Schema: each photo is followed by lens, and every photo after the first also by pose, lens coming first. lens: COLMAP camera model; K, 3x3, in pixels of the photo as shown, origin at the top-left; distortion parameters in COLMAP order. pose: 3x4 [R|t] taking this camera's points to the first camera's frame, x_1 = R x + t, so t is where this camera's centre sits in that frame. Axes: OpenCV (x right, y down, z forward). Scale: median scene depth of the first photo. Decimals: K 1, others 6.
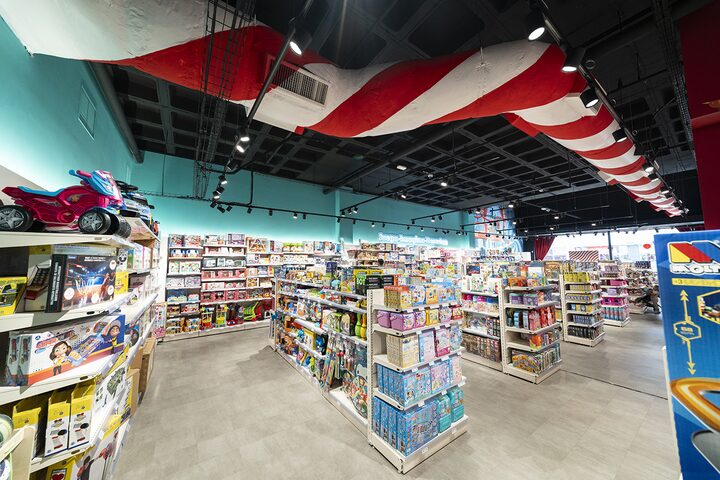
lens RADIAL K [[248.6, 0, 357.9], [0, 248.6, 240.3], [0, 0, 1]] dist [0.013910, -0.004129]
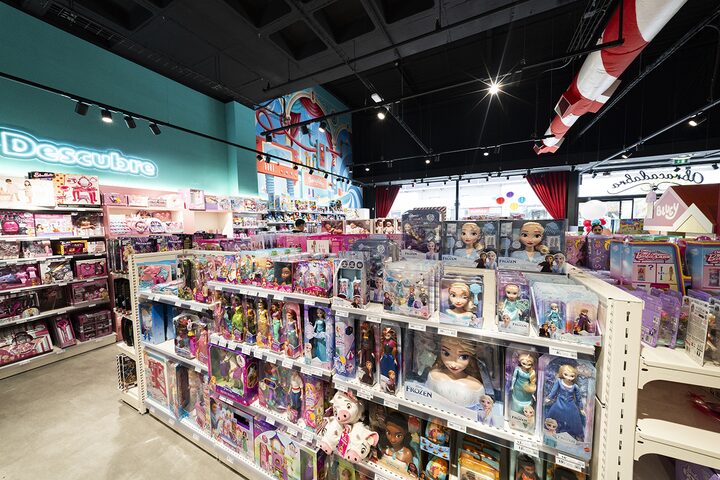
lens RADIAL K [[246.8, 0, 360.0], [0, 246.8, 240.0], [0, 0, 1]] dist [-0.000238, -0.000321]
pose [[0.879609, -0.034022, 0.474480, 1.652999], [-0.036095, 0.989790, 0.137885, 0.183803], [-0.474327, -0.138411, 0.869400, 1.990587]]
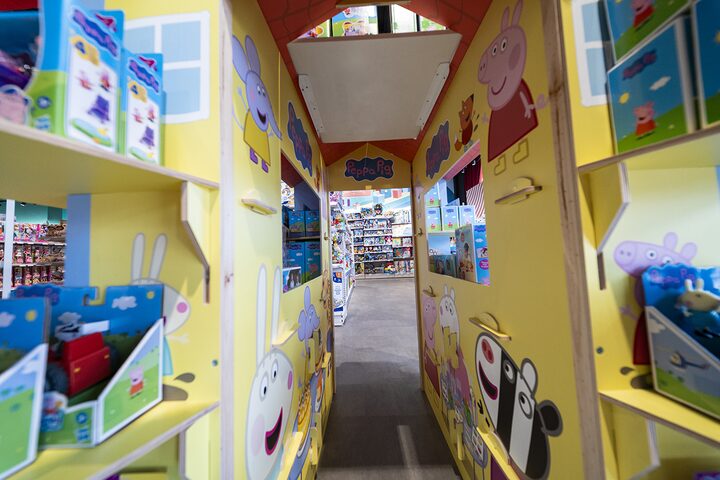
lens RADIAL K [[248.6, 0, 357.9], [0, 248.6, 240.3], [0, 0, 1]] dist [0.013910, -0.004129]
pose [[0.800712, -0.063467, -0.595677, 4.100705], [0.087470, 0.996101, 0.011447, 0.459532], [0.592629, -0.061270, 0.803142, 2.334642]]
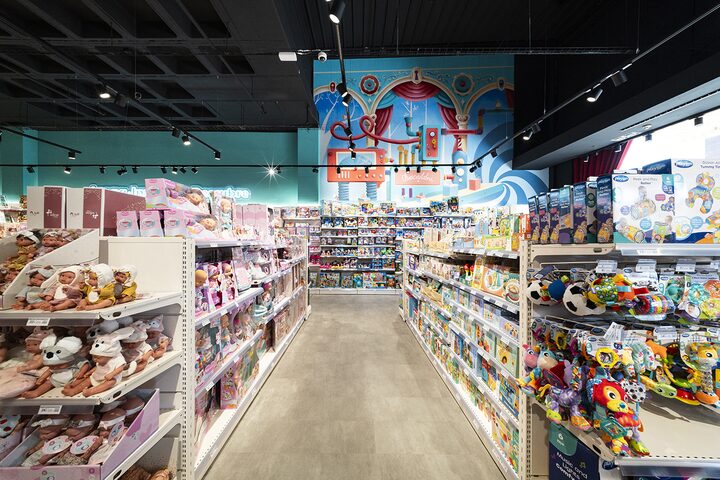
lens RADIAL K [[248.6, 0, 357.9], [0, 248.6, 240.3], [0, 0, 1]] dist [0.013910, -0.004129]
pose [[0.823158, 0.014274, -0.567633, 3.259138], [0.038673, 0.995953, 0.081127, 0.284023], [0.566494, -0.088733, 0.819275, 2.481278]]
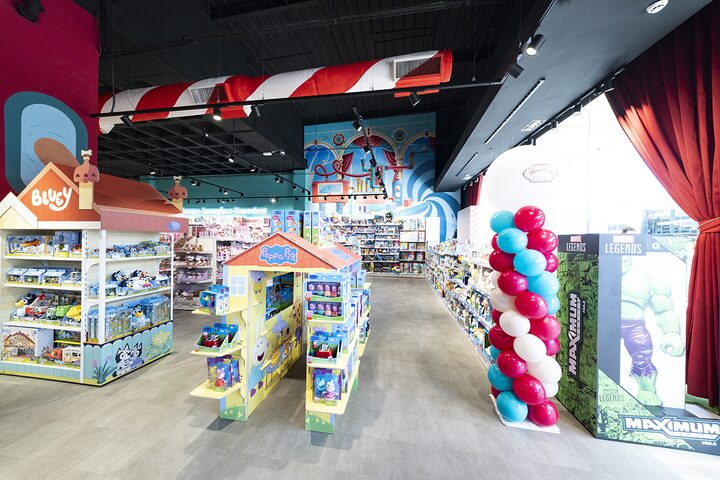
lens RADIAL K [[249.2, 0, 359.0], [0, 249.2, 239.5], [0, 0, 1]] dist [0.010911, -0.002354]
pose [[0.712514, 0.015376, -0.701490, 4.588629], [0.043807, 0.996835, 0.066346, 0.243632], [0.700289, -0.078003, 0.709585, 2.165640]]
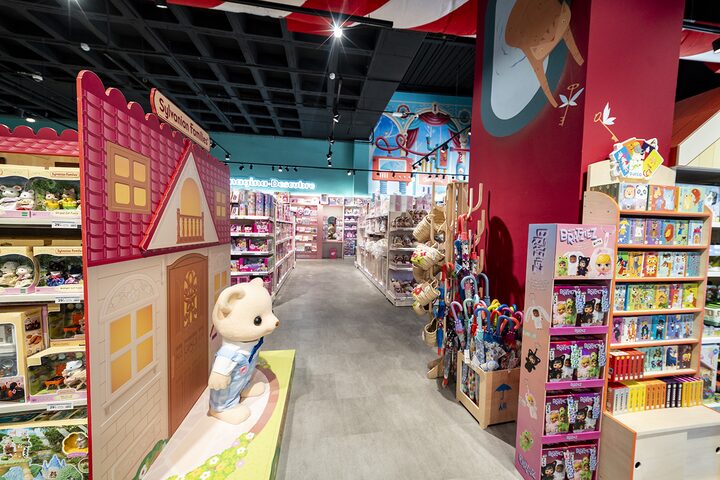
lens RADIAL K [[248.6, 0, 357.9], [0, 248.6, 240.3], [0, 0, 1]] dist [0.013910, -0.004129]
pose [[0.901425, 0.049823, -0.430059, 2.988000], [0.007356, 0.991450, 0.130281, 0.272303], [0.432873, -0.120603, 0.893351, 1.353886]]
